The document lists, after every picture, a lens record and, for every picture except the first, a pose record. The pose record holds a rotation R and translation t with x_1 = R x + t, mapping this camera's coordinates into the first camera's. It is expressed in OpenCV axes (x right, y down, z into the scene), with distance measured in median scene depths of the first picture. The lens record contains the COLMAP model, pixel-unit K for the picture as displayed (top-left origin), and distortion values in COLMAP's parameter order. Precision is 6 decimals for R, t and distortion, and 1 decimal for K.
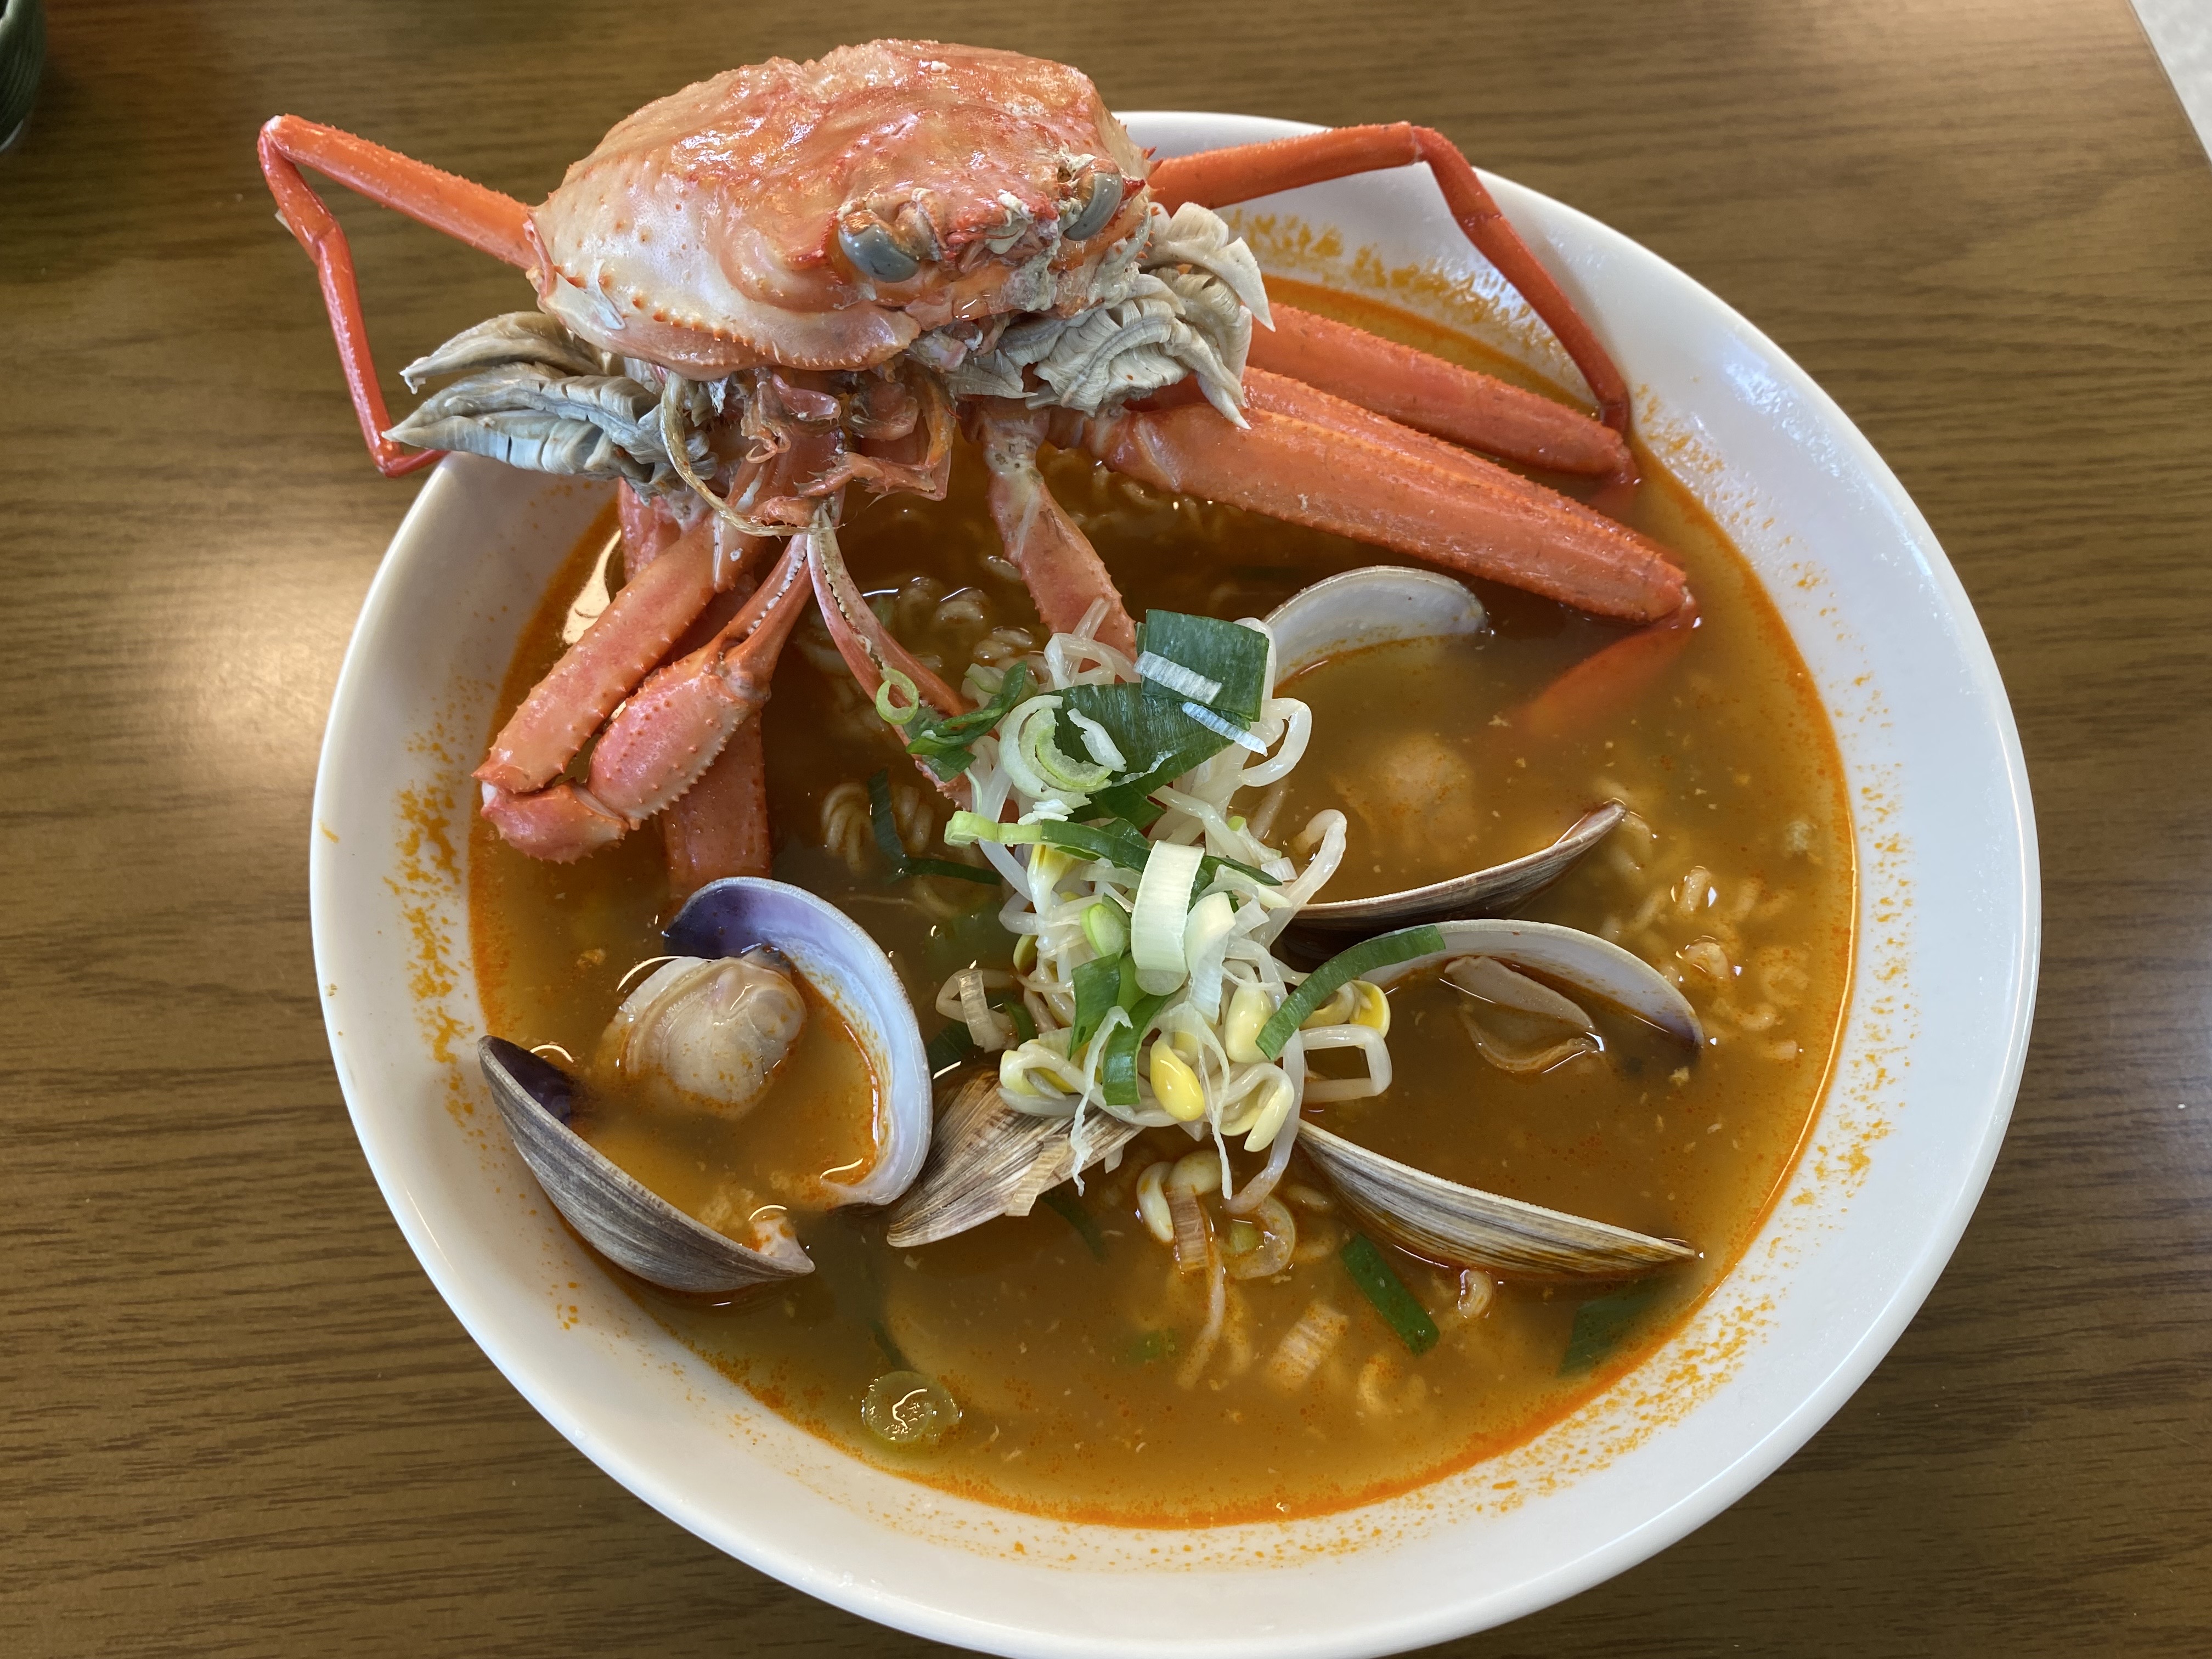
lens RADIAL K [[1675.1, 0, 1104.3], [0, 1675.1, 826.7], [0, 0, 1]] dist [0.003036, 0.000323]
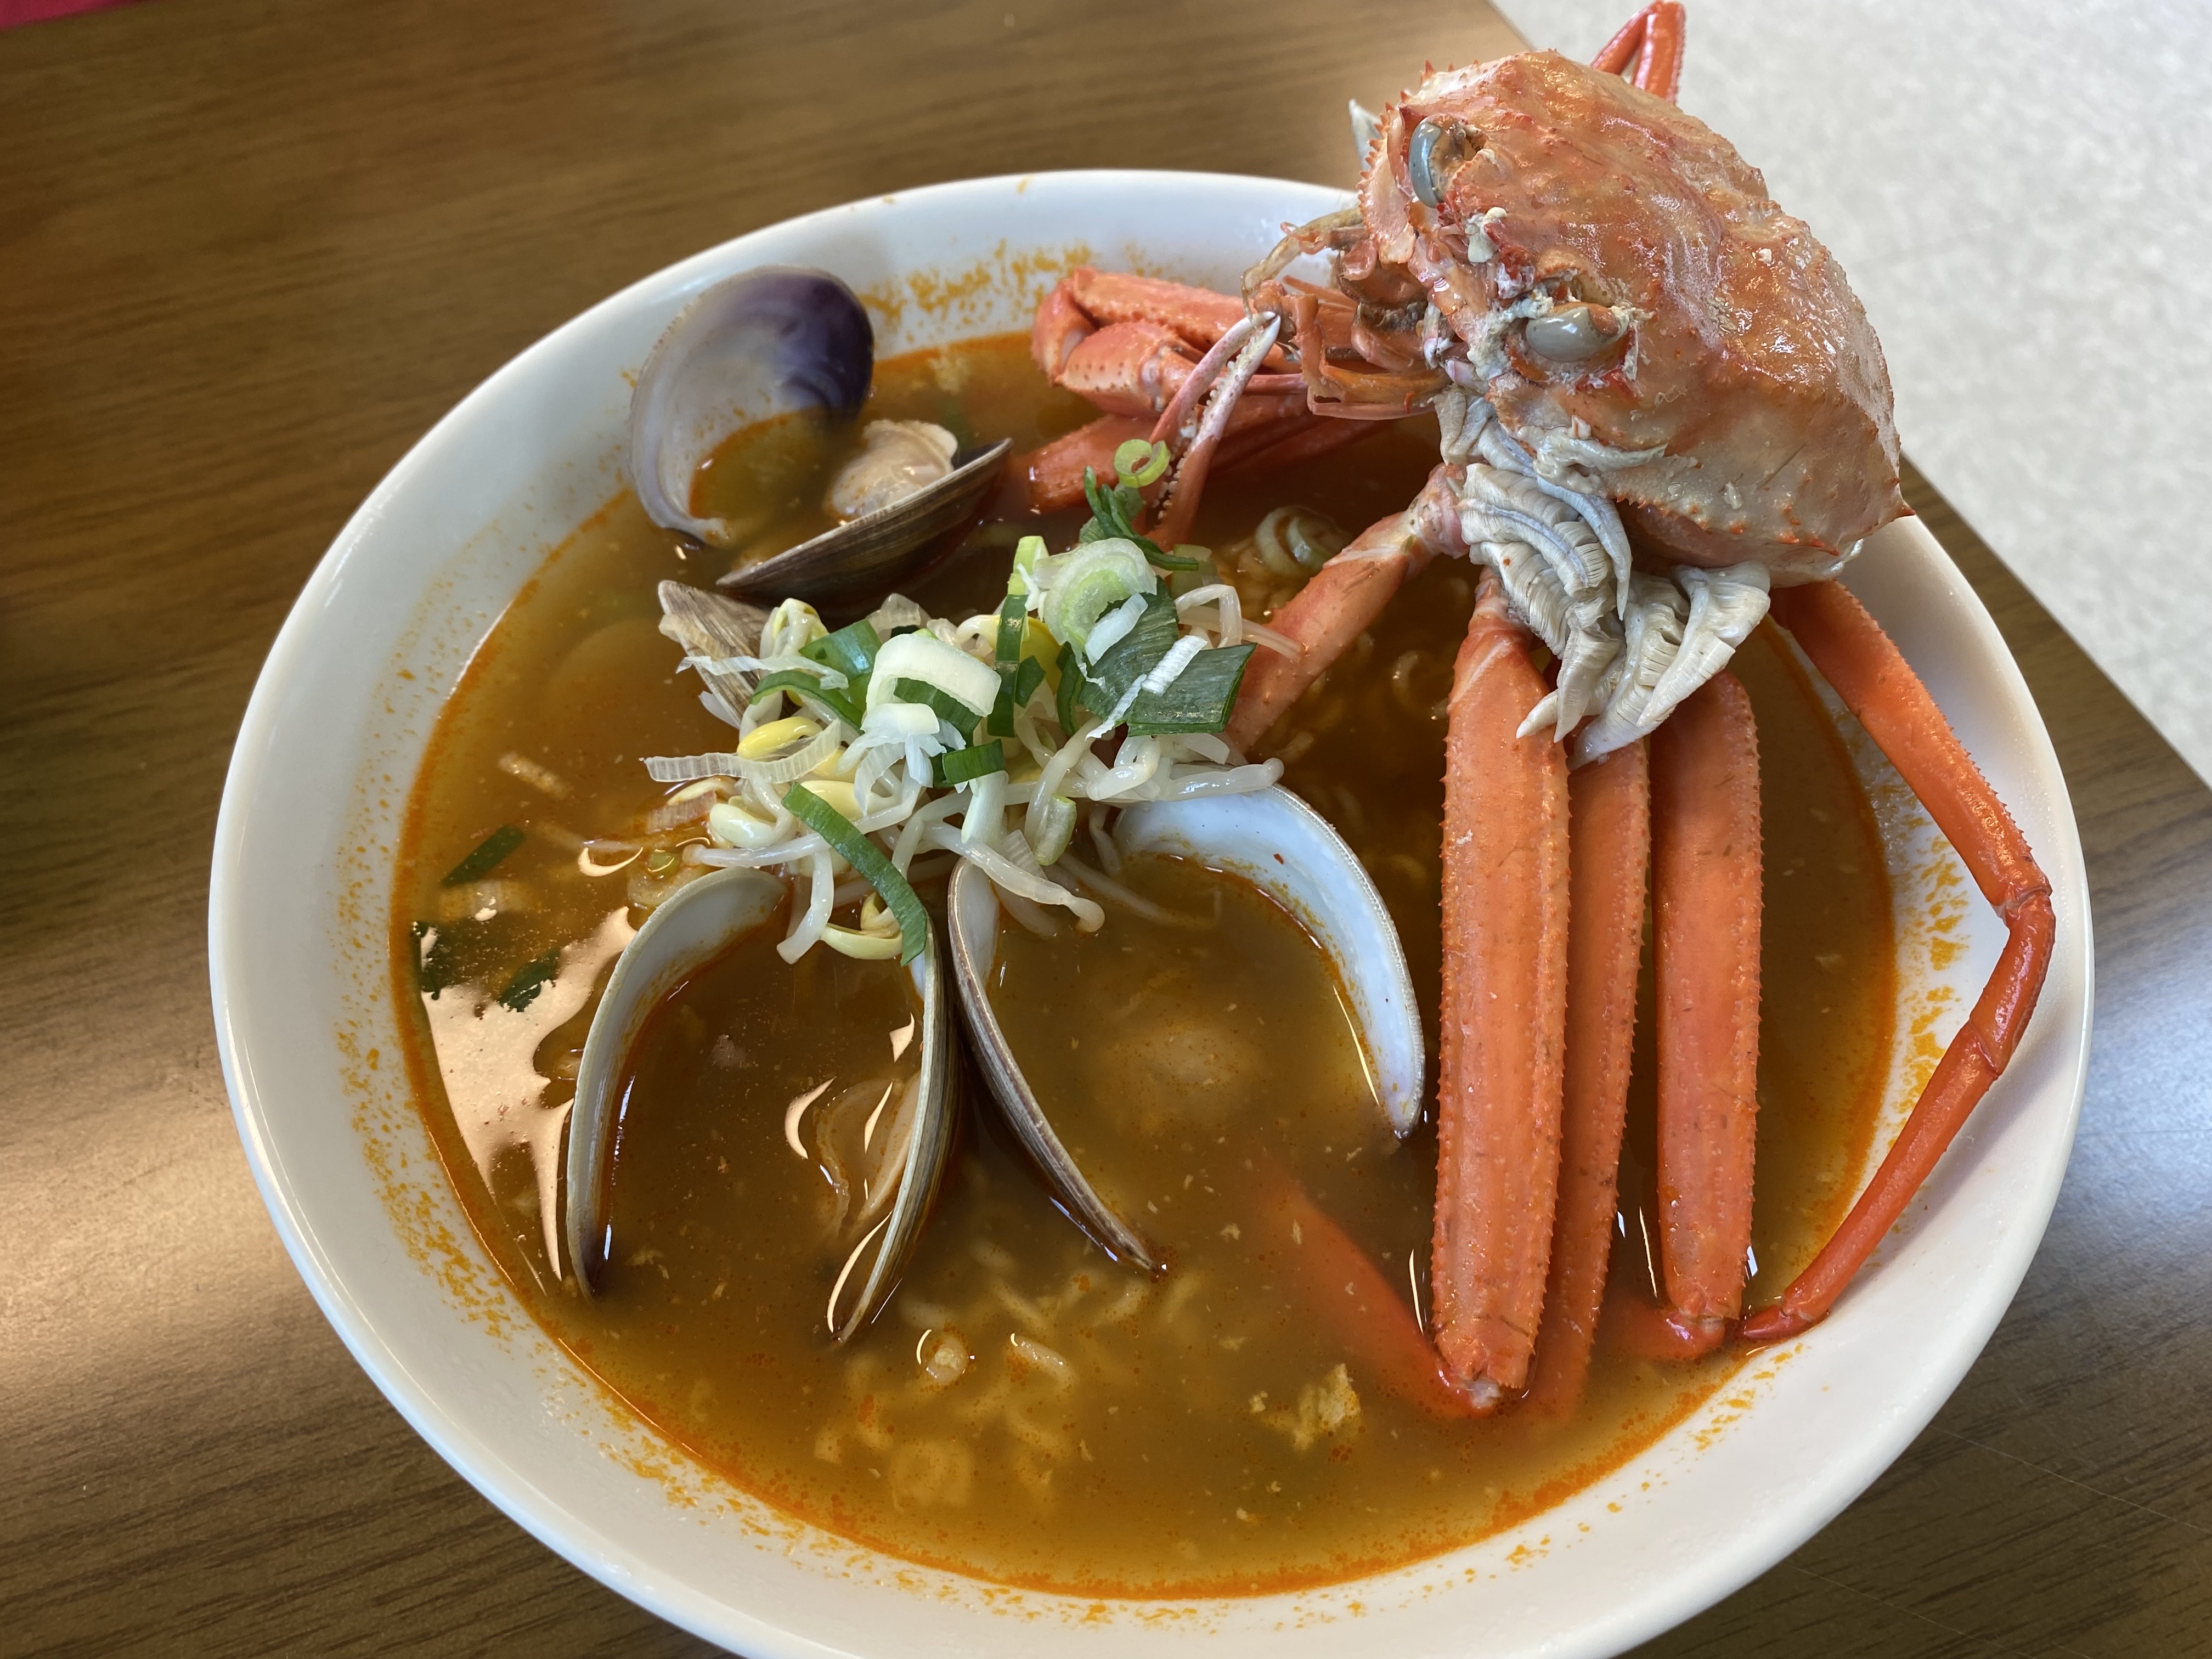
lens RADIAL K [[1675.1, 0, 1103.2], [0, 1675.1, 831.4], [0, 0, 1]] dist [0.003036, 0.000323]
pose [[0.031129, 0.826877, -0.561520, 0.638902], [-0.912636, 0.252603, 0.321382, -0.329003], [0.407586, 0.502460, 0.762501, 0.312641]]
